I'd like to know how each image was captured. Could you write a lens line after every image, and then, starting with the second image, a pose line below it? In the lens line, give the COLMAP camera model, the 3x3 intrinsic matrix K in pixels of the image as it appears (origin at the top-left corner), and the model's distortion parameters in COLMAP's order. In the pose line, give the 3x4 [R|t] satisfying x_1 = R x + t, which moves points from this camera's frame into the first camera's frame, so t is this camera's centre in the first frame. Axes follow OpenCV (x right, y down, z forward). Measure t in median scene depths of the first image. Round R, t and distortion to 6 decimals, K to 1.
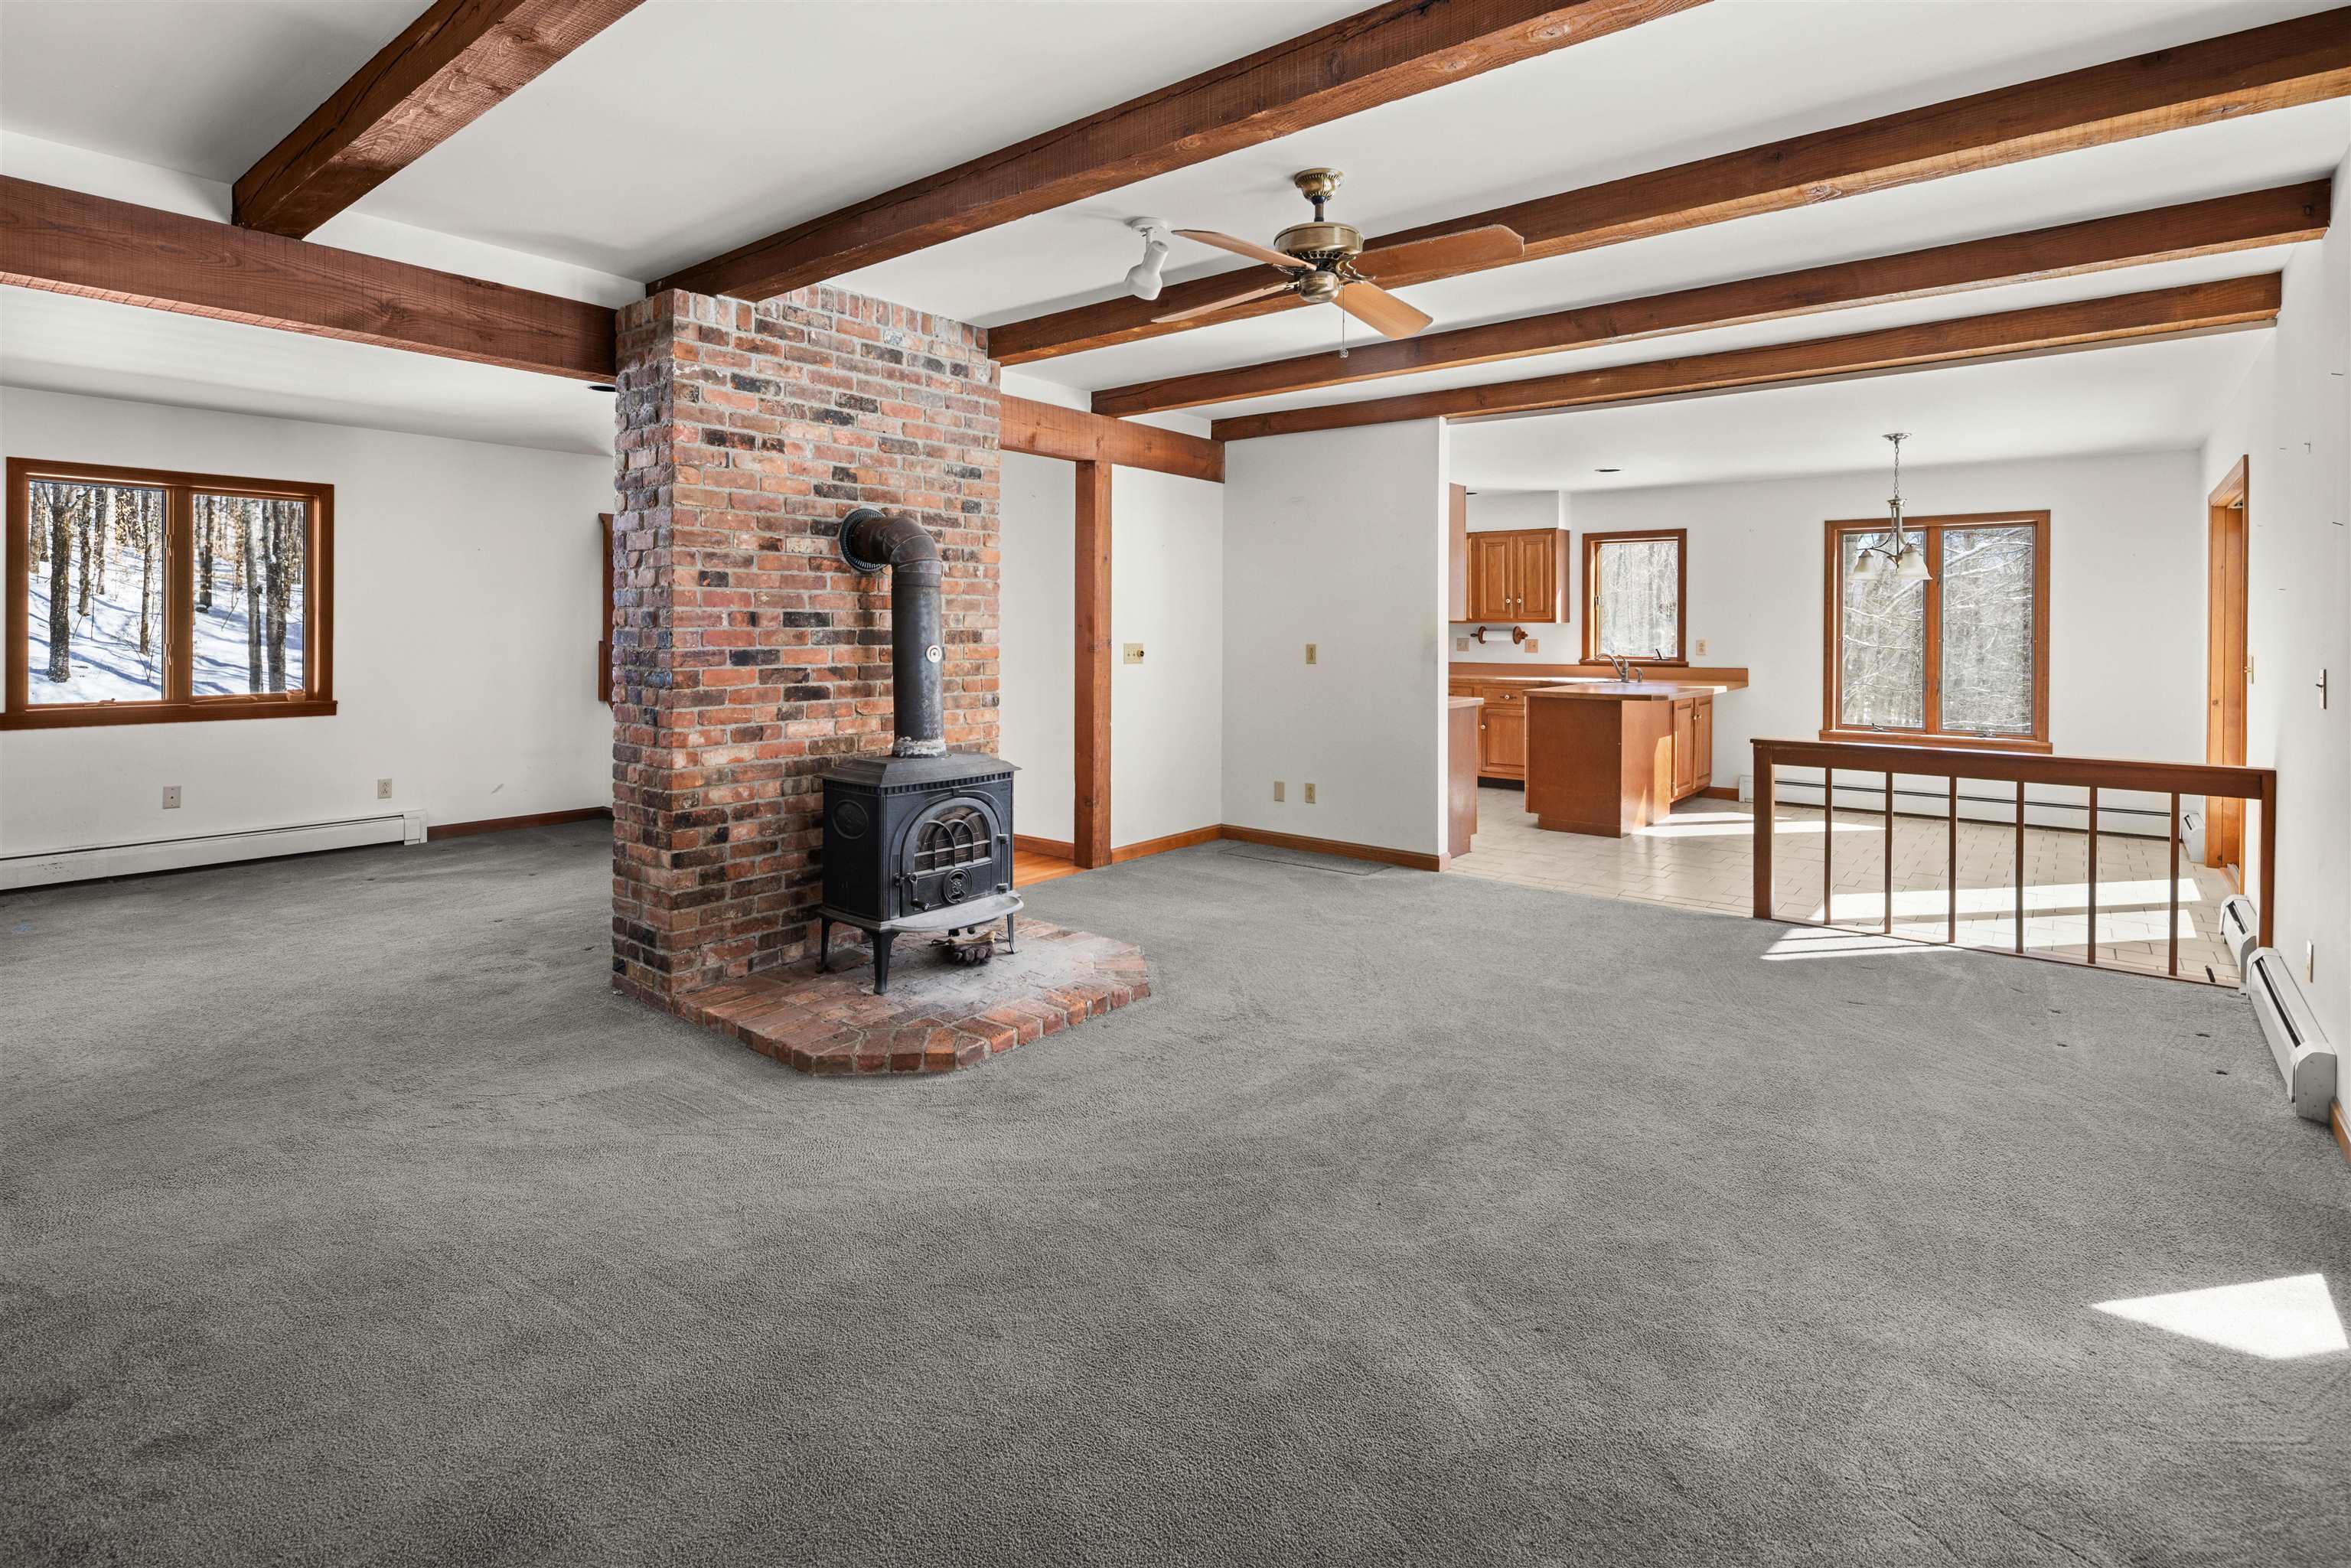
lens RADIAL K [[1136.9, 0, 1171.5], [0, 1136.9, 635.2], [0, 0, 1]] dist [0.002838, -0.000152]
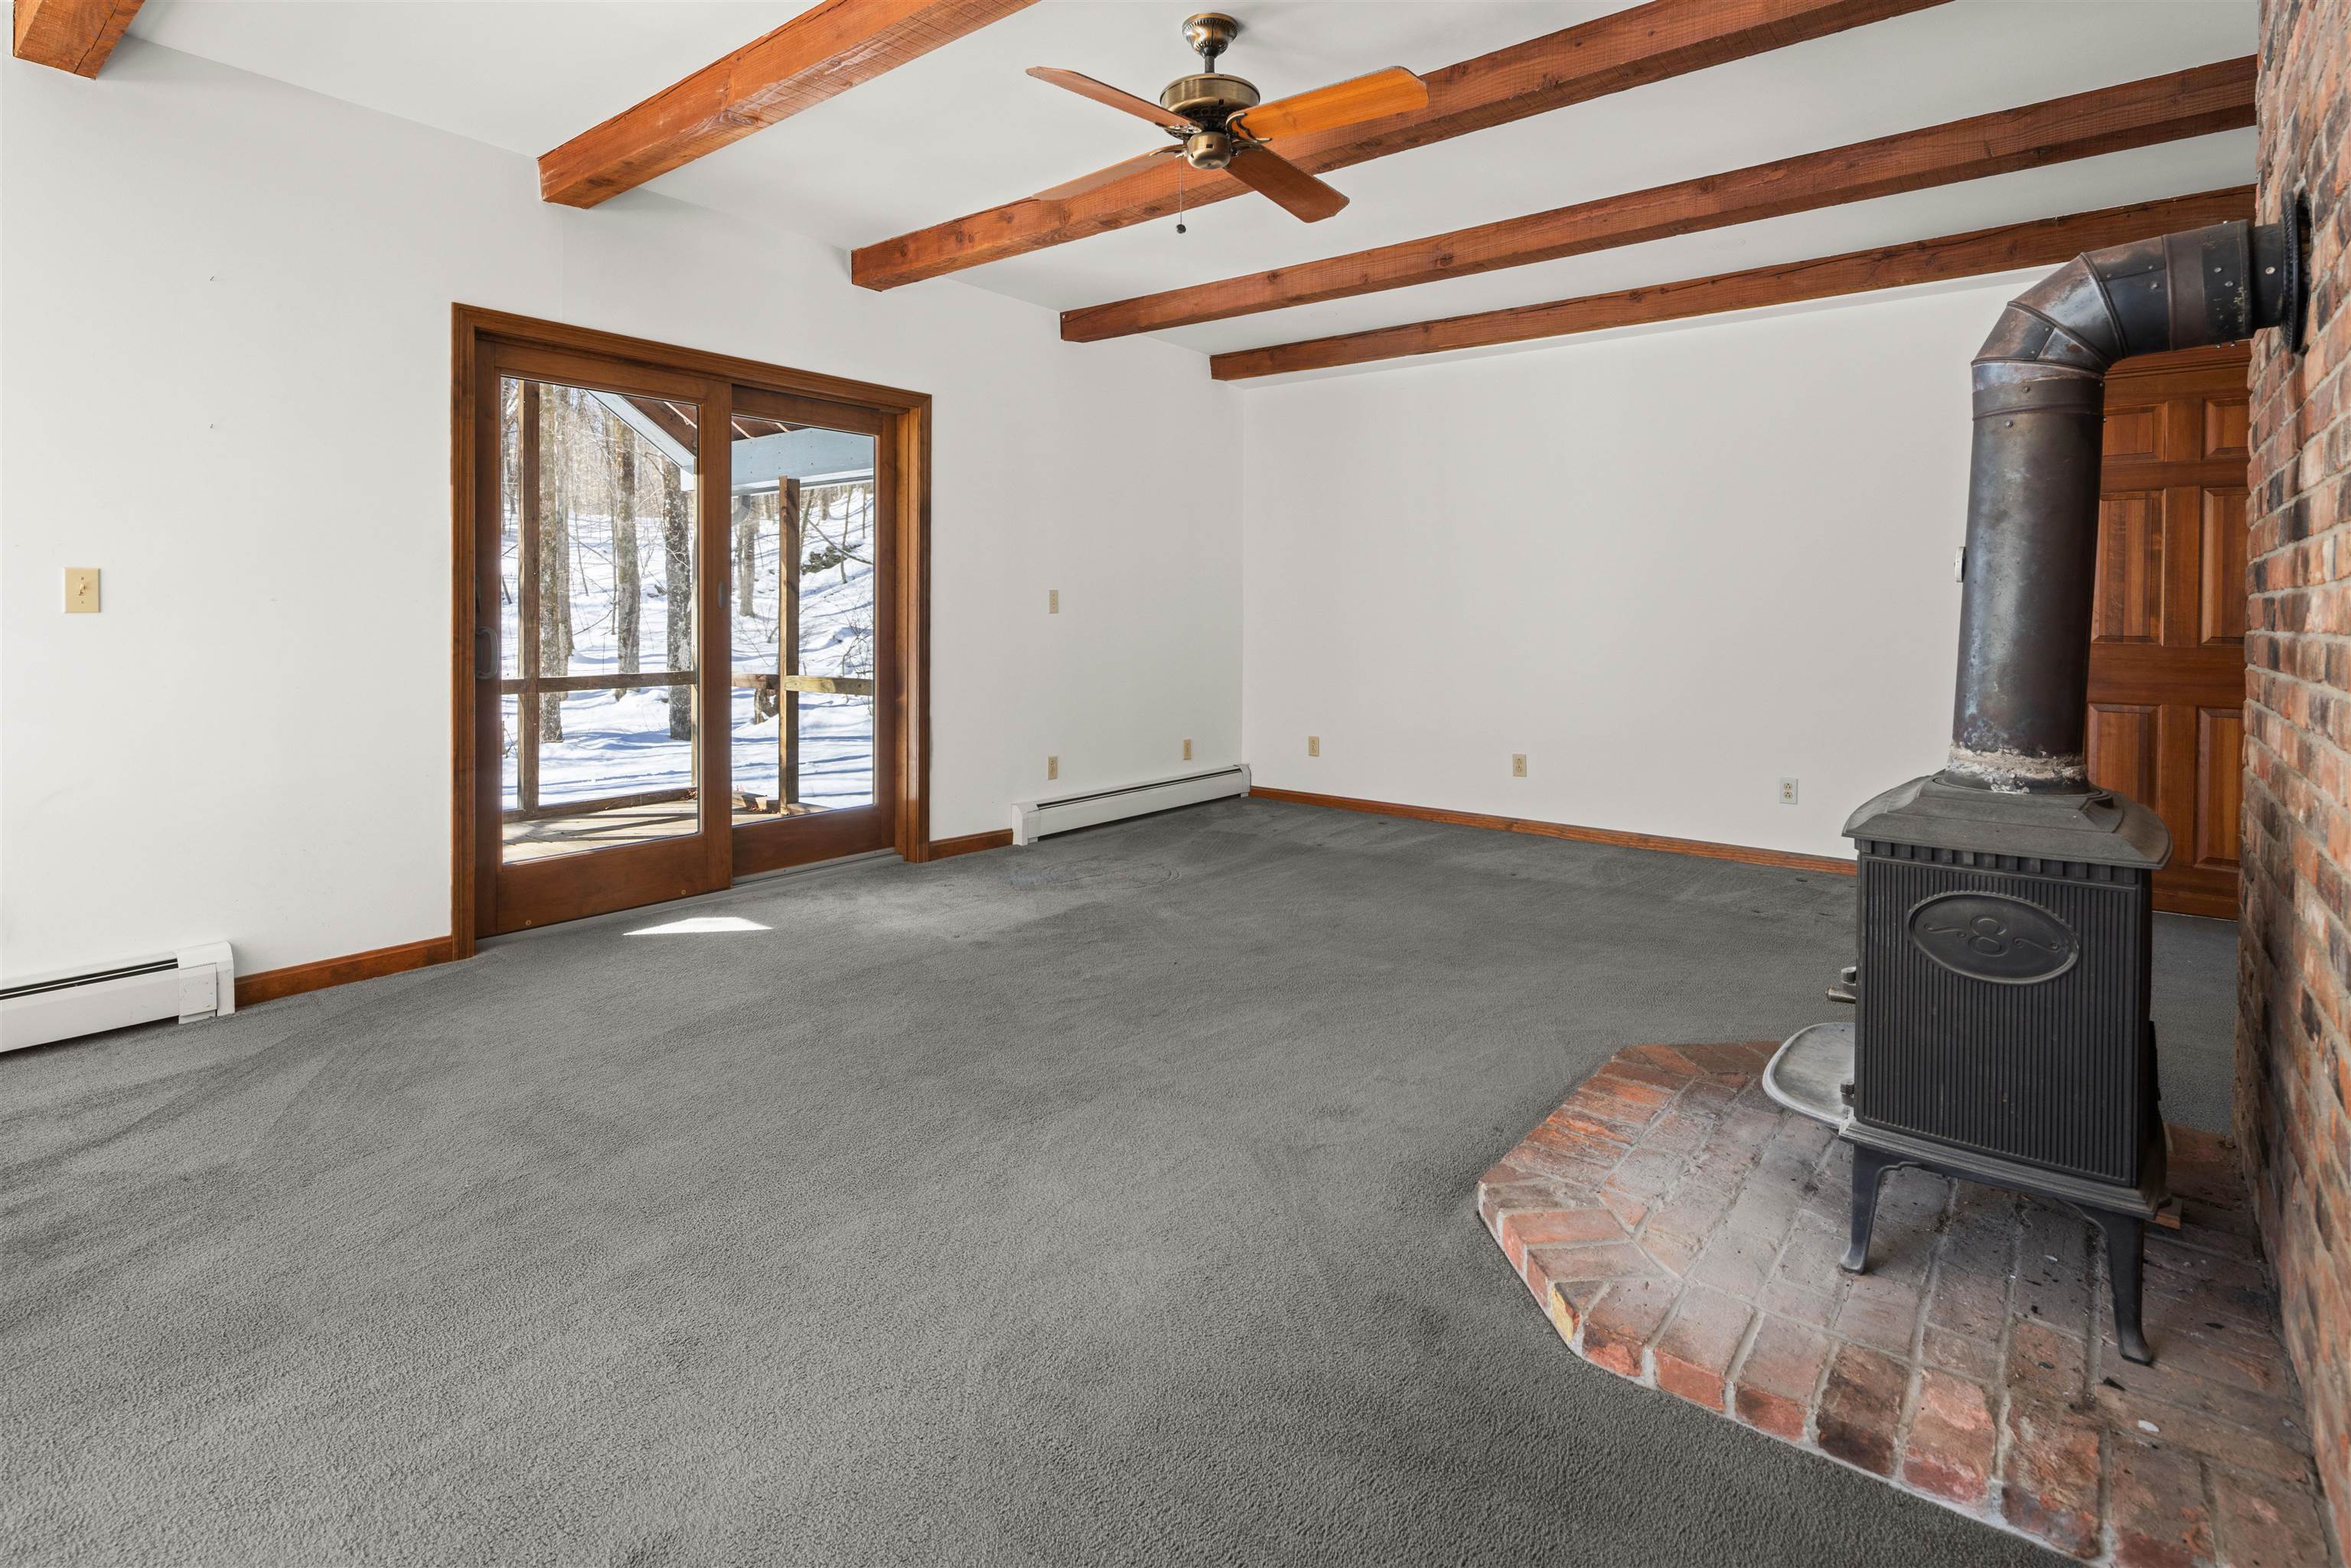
lens RADIAL K [[1153.4, 0, 1169.9], [0, 1153.4, 628.9], [0, 0, 1]] dist [0.000326, -0.001952]
pose [[-0.999923, -0.011881, -0.003703, 0.121544], [-0.011962, 0.999670, 0.022720, 0.035645], [0.003432, 0.022762, -0.999735, 1.450722]]
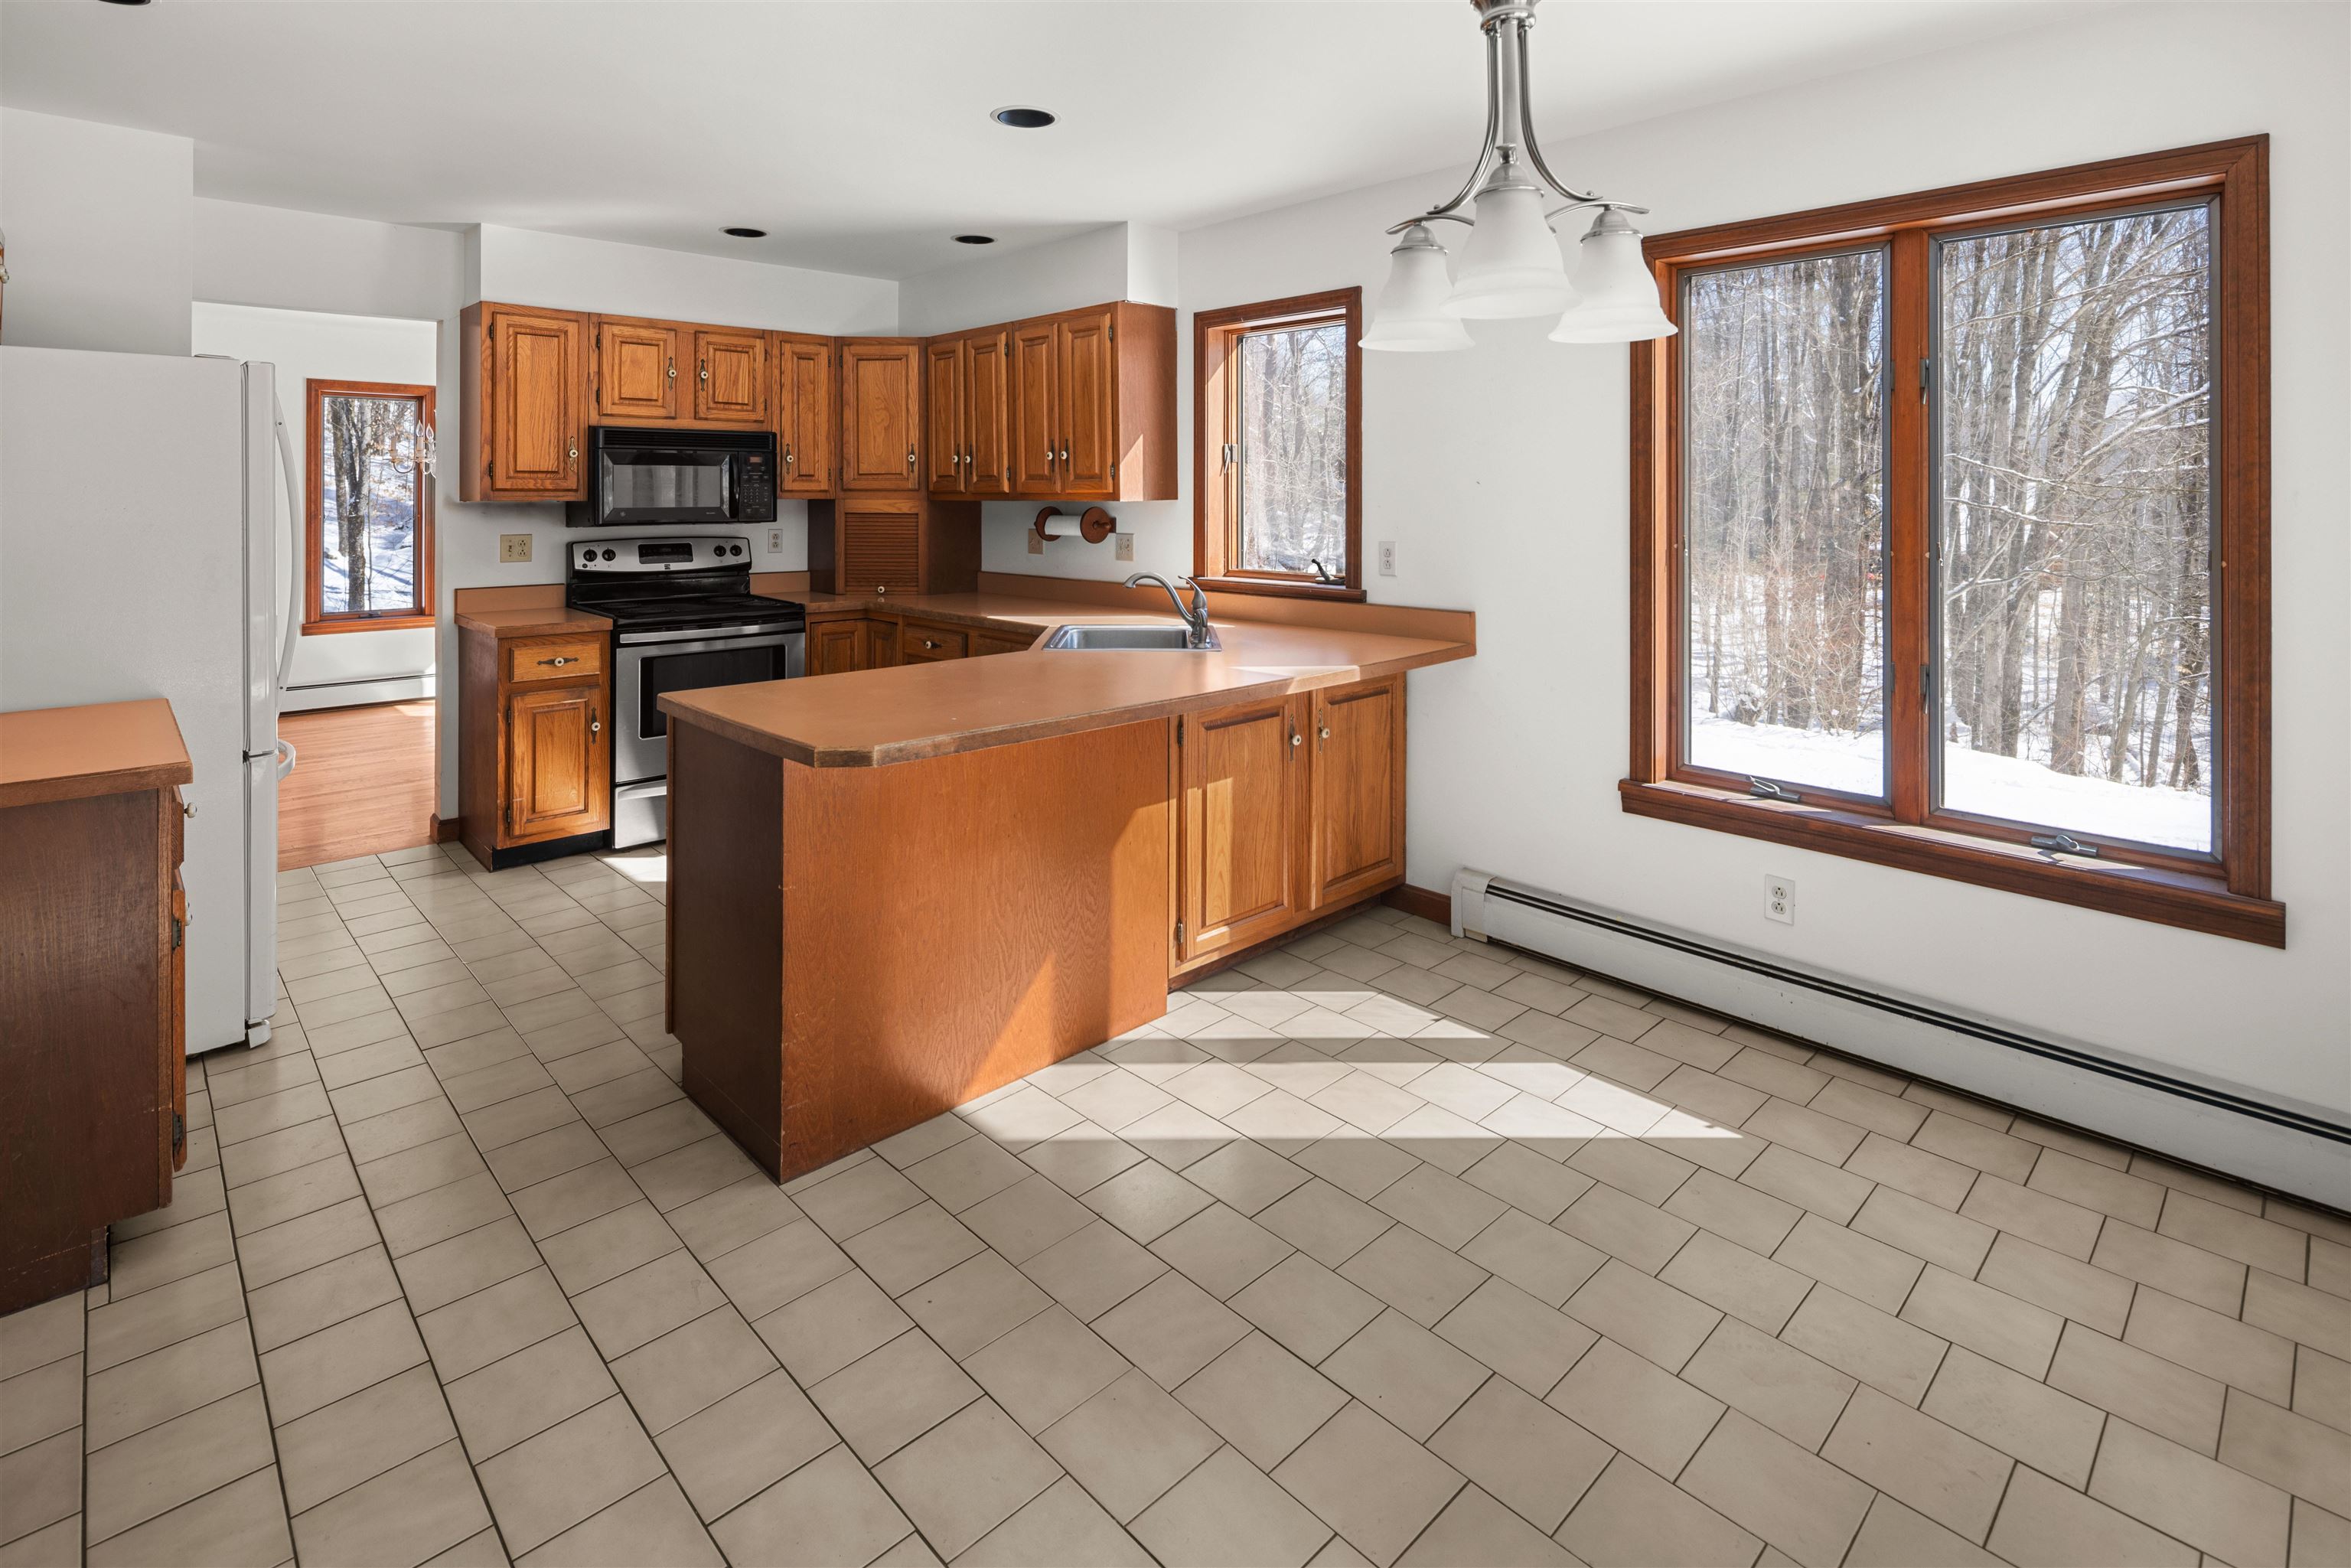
lens RADIAL K [[1135.8, 0, 1171.9], [0, 1135.8, 490.2], [0, 0, 1]] dist [0.001626, -0.001261]
pose [[0.991286, -0.003545, -0.131678, 0.913437], [0.002158, 0.999941, -0.010674, -0.022066], [0.131708, 0.010297, 0.991235, 1.160450]]
